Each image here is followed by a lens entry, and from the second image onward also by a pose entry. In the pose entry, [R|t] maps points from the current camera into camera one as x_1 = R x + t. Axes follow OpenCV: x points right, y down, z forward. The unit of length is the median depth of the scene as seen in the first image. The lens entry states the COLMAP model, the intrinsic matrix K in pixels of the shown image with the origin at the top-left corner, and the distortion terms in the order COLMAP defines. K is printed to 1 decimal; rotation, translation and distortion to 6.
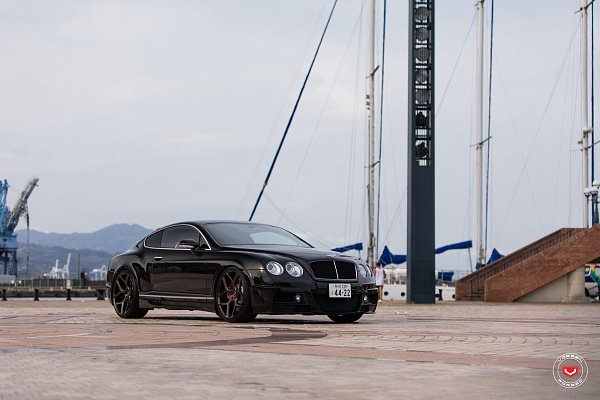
lens RADIAL K [[1120.3, 0, 280.0], [0, 1120.3, 273.6], [0, 0, 1]] dist [0.110728, -0.217207]
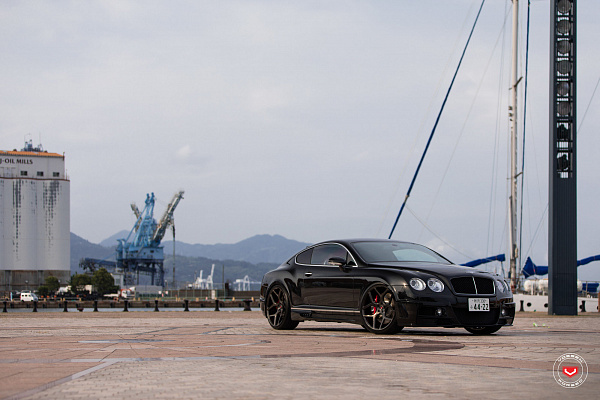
lens RADIAL K [[1340.6, 0, 265.2], [0, 1340.6, 256.1], [0, 0, 1]] dist [-0.007596, 0.612901]
pose [[0.993423, -0.002309, -0.114482, -0.001769], [0.001042, 0.999938, -0.011124, -0.013597], [0.114500, 0.010932, 0.993363, -0.235003]]
